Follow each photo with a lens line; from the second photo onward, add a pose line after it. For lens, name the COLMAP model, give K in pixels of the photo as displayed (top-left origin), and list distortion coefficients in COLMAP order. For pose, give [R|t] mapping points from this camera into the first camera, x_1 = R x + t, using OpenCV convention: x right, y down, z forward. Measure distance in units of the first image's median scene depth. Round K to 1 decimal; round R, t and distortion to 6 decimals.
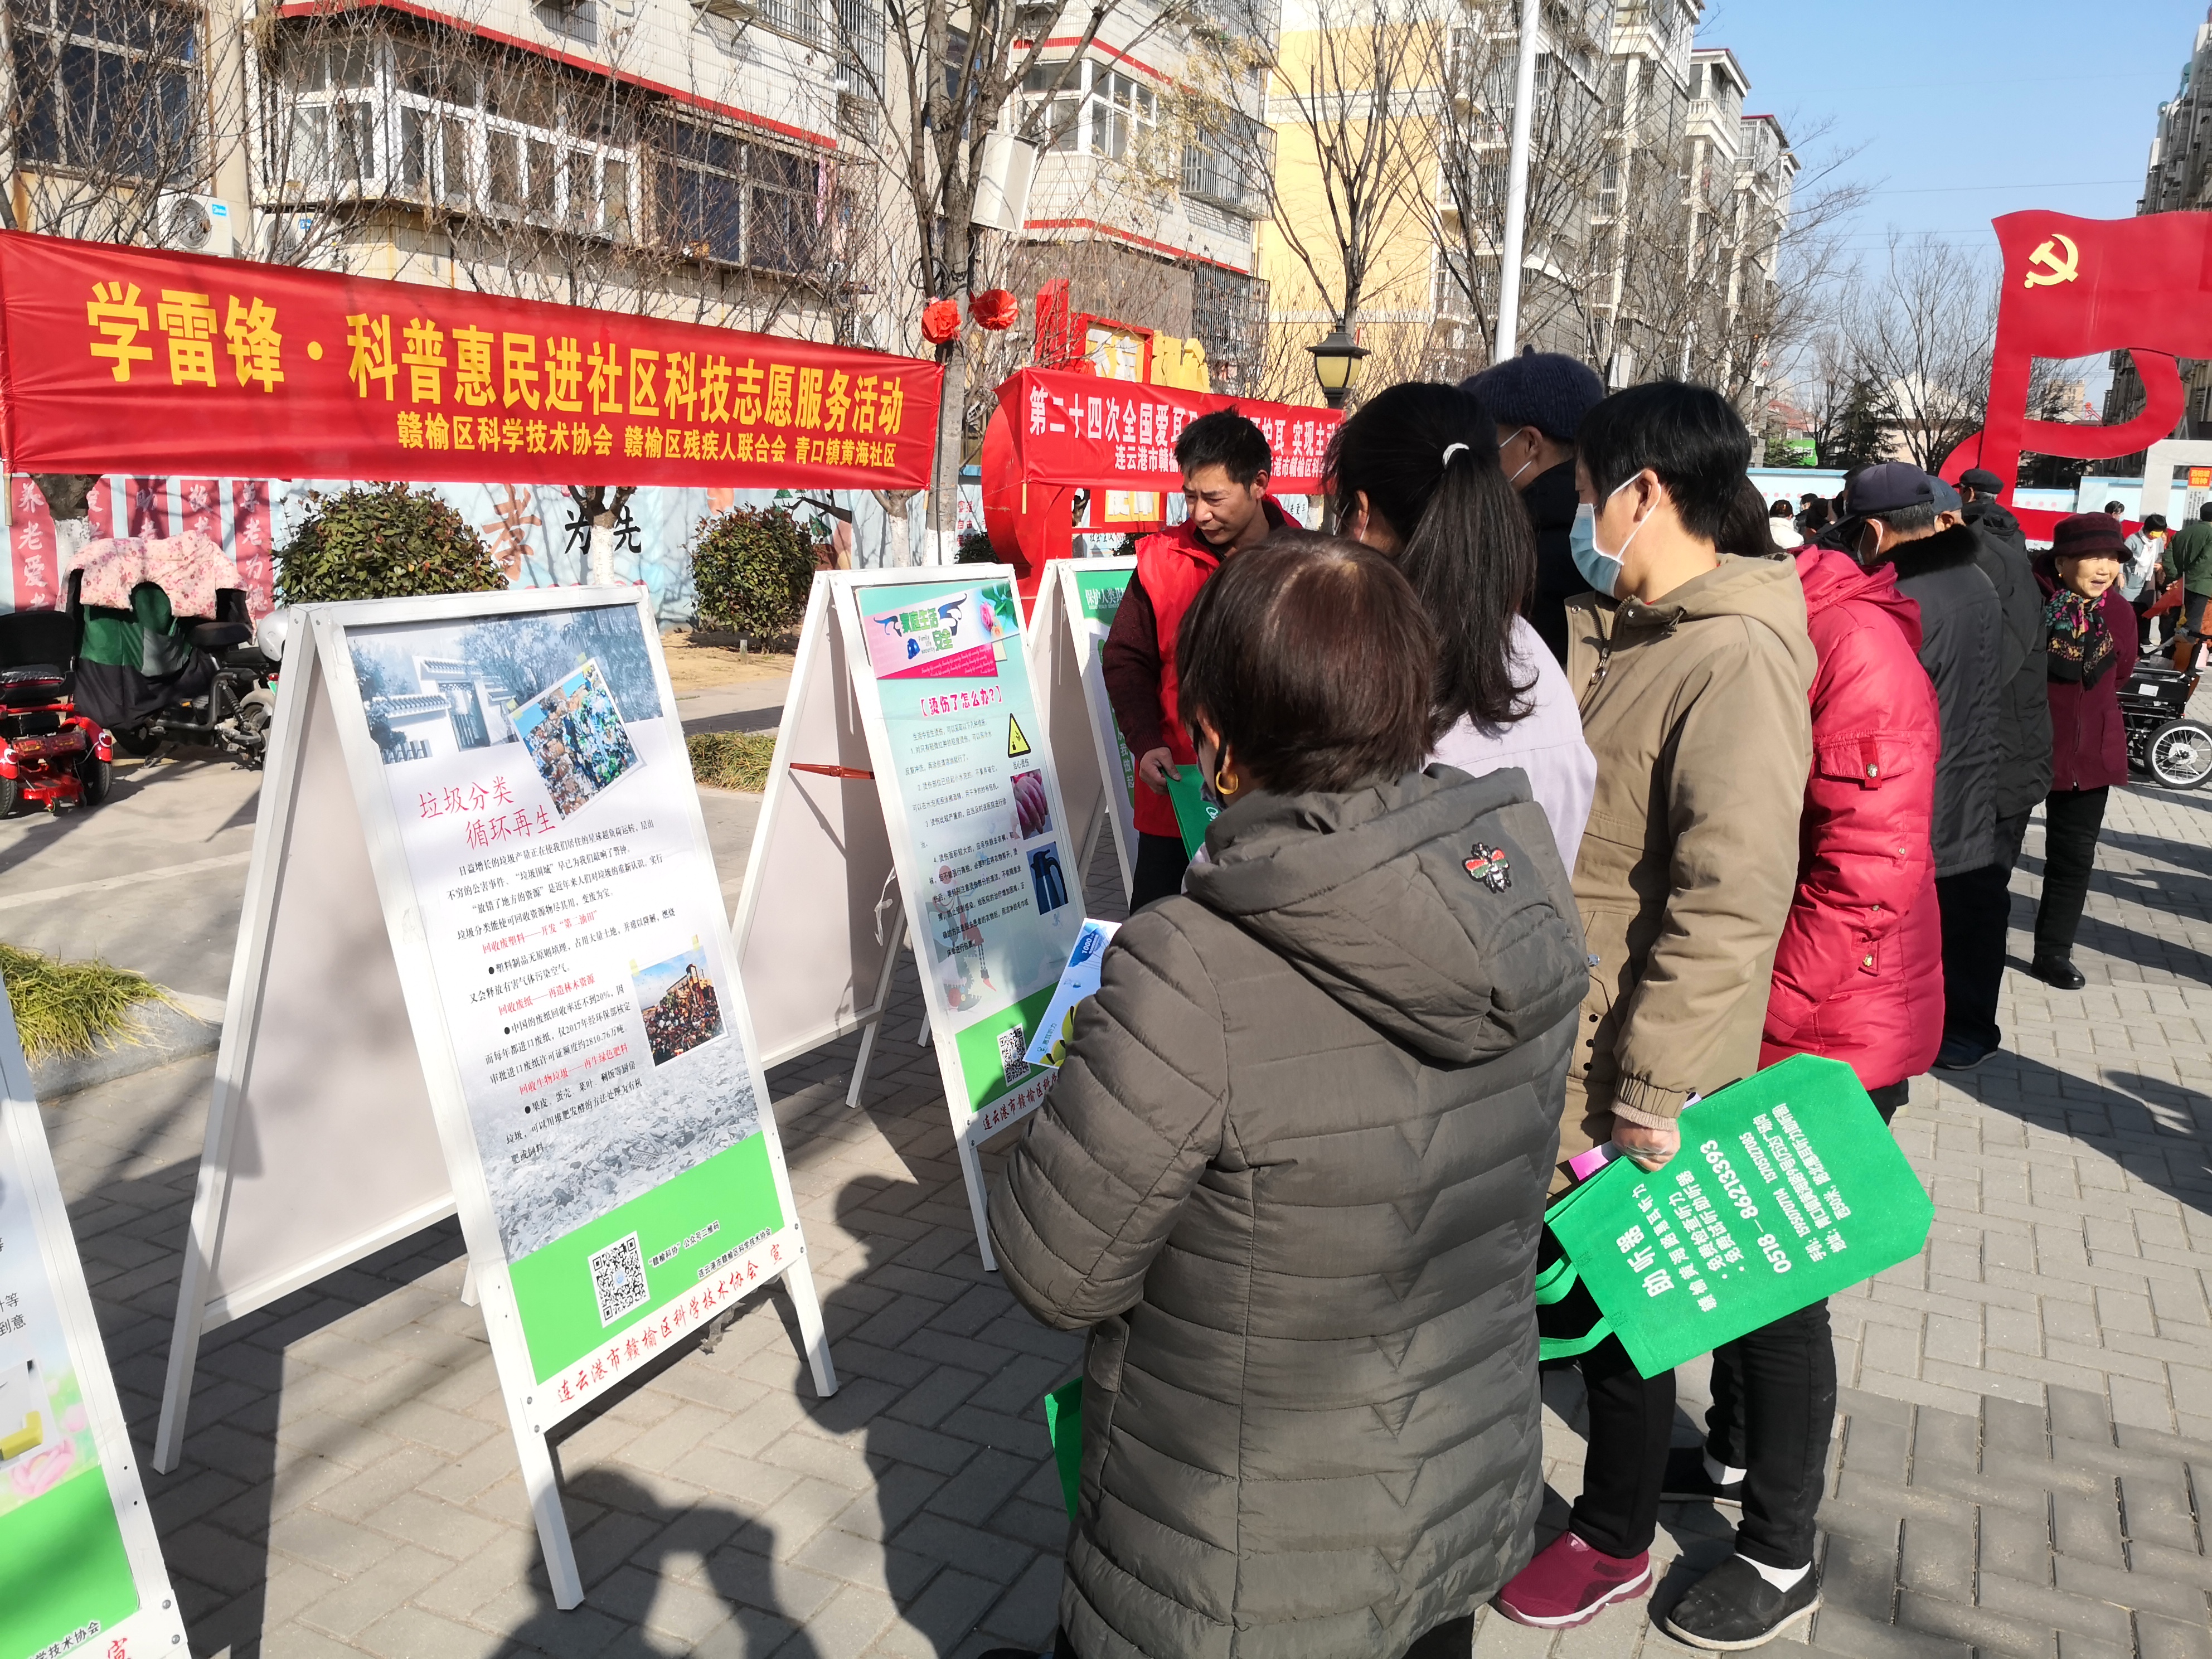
lens RADIAL K [[1806.1, 0, 1114.7], [0, 1806.1, 819.0], [0, 0, 1]] dist [0.044746, -0.067505]
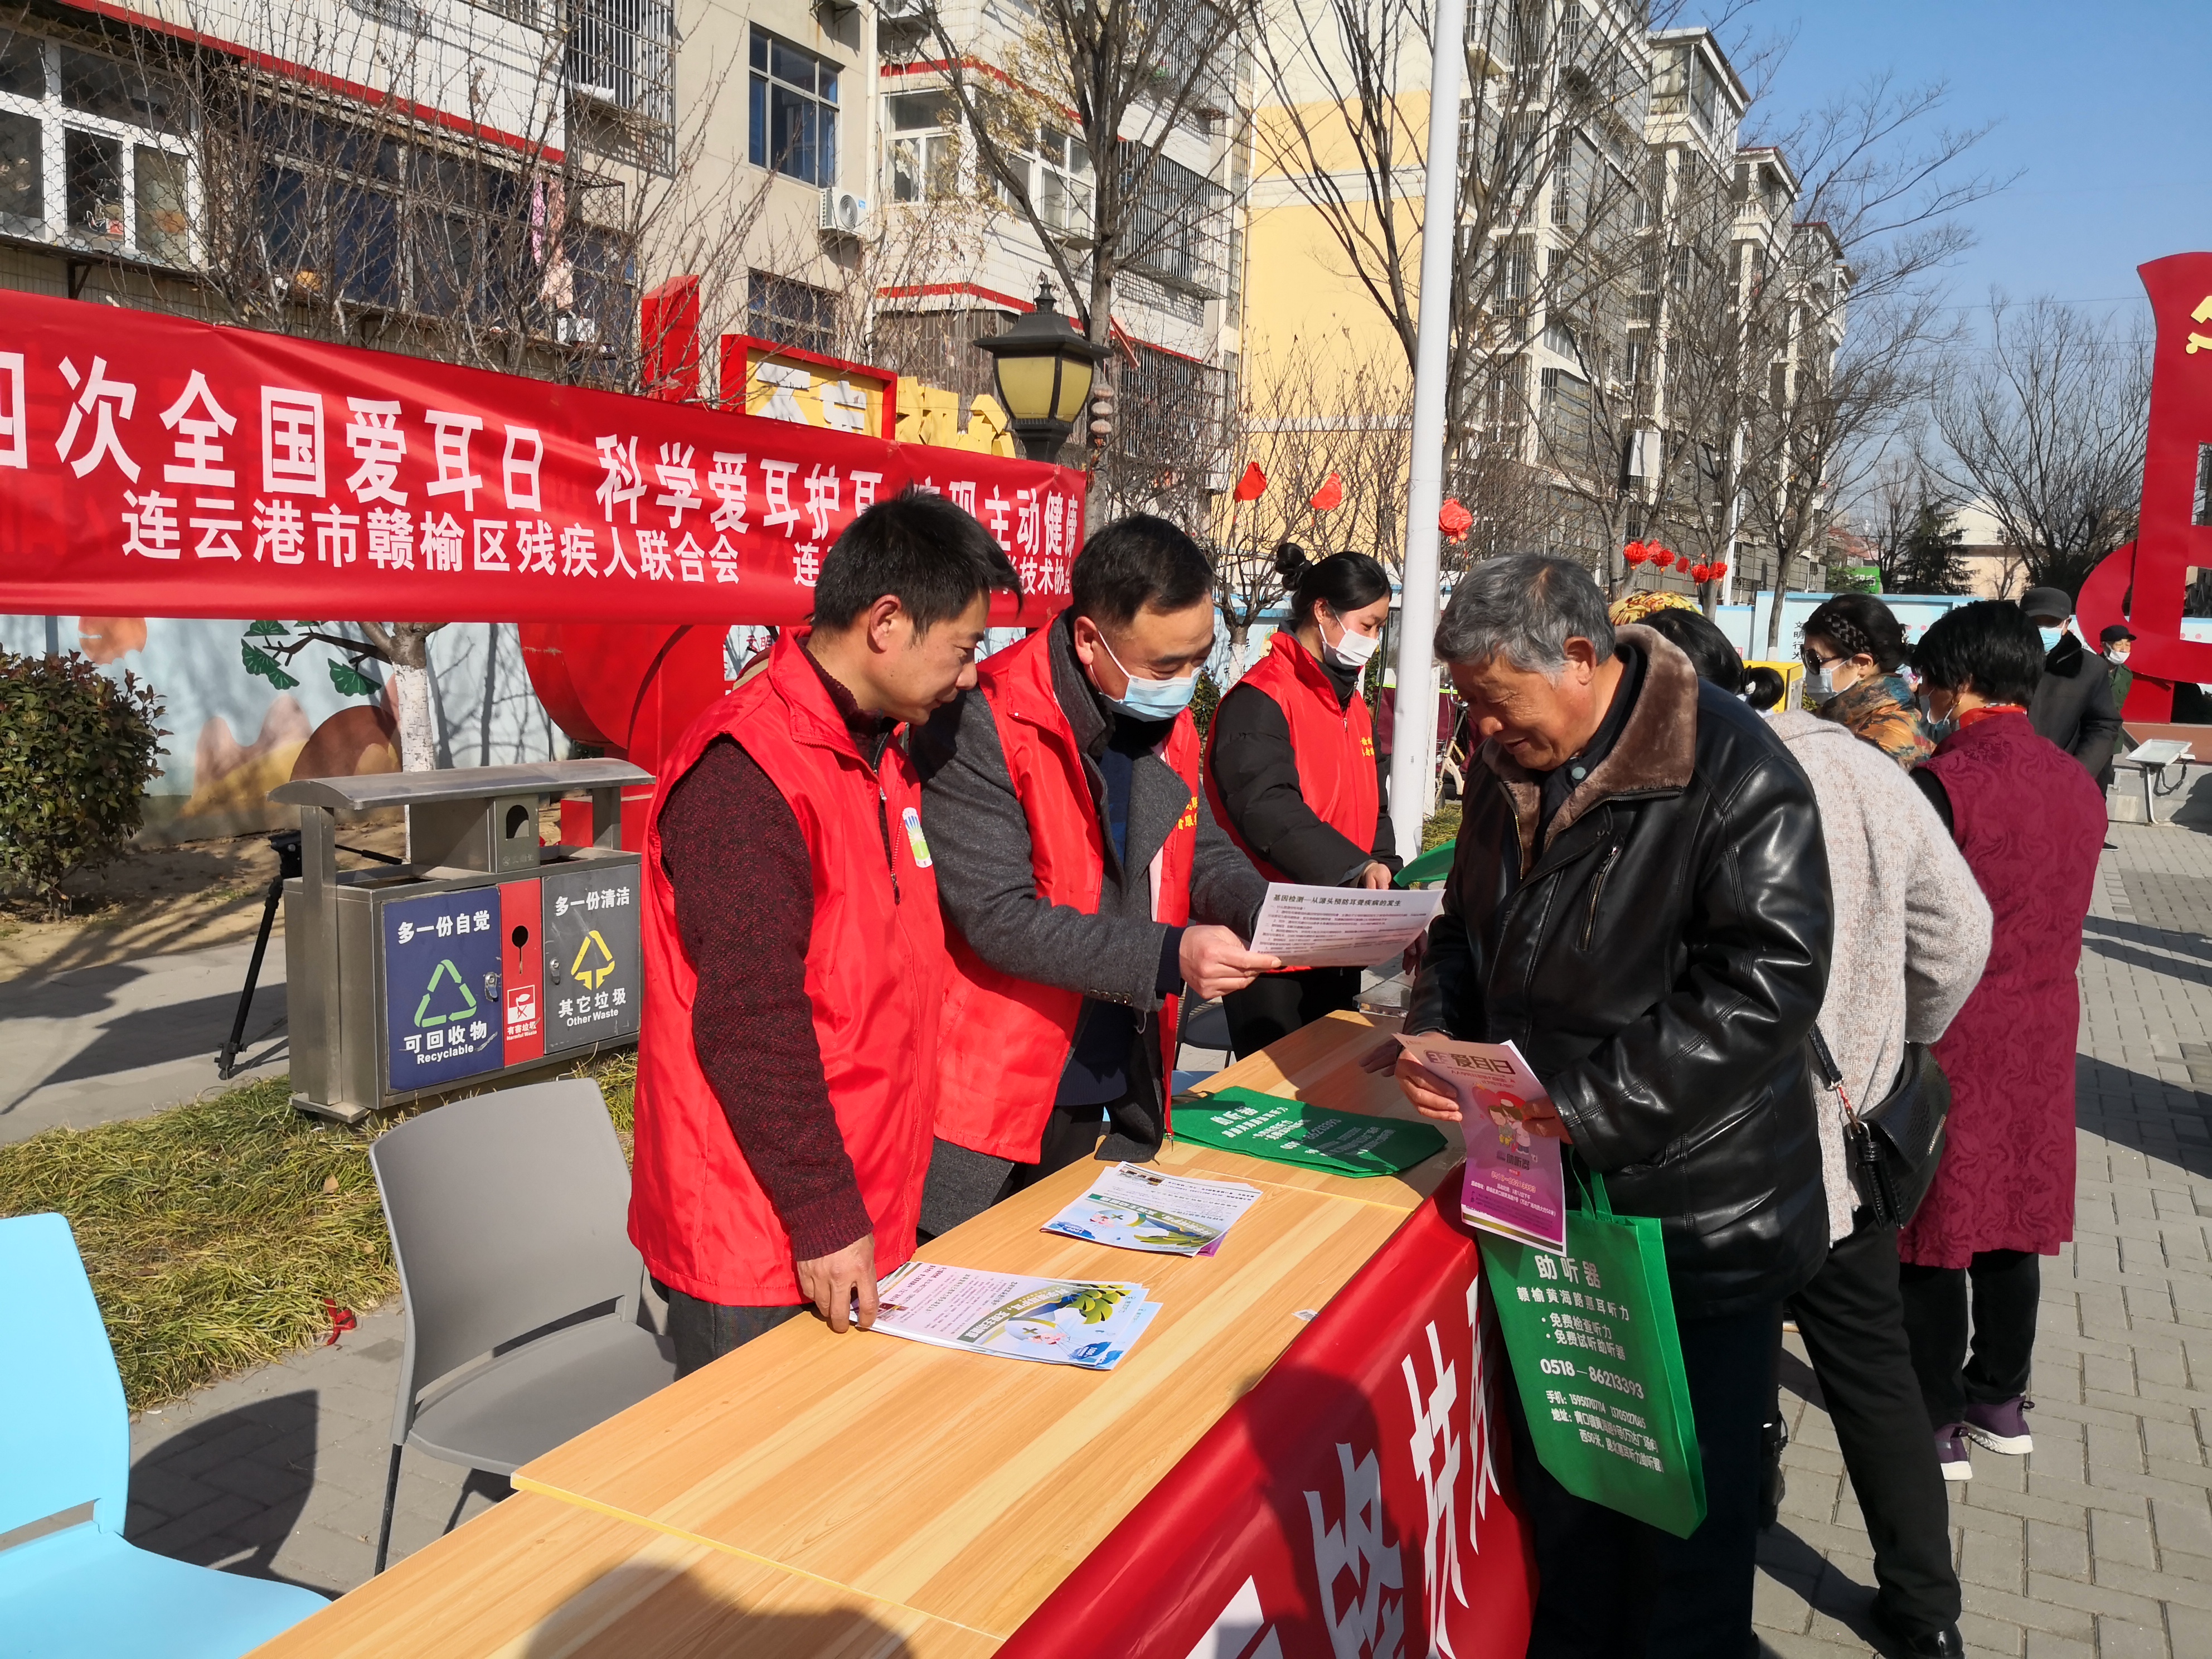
lens RADIAL K [[1806.1, 0, 1114.7], [0, 1806.1, 819.0], [0, 0, 1]] dist [0.044746, -0.067505]
pose [[0.999547, 0.001098, -0.030067, 0.111889], [-0.003229, 0.997478, -0.070899, -0.063362], [0.029913, 0.070964, 0.997030, 0.353122]]
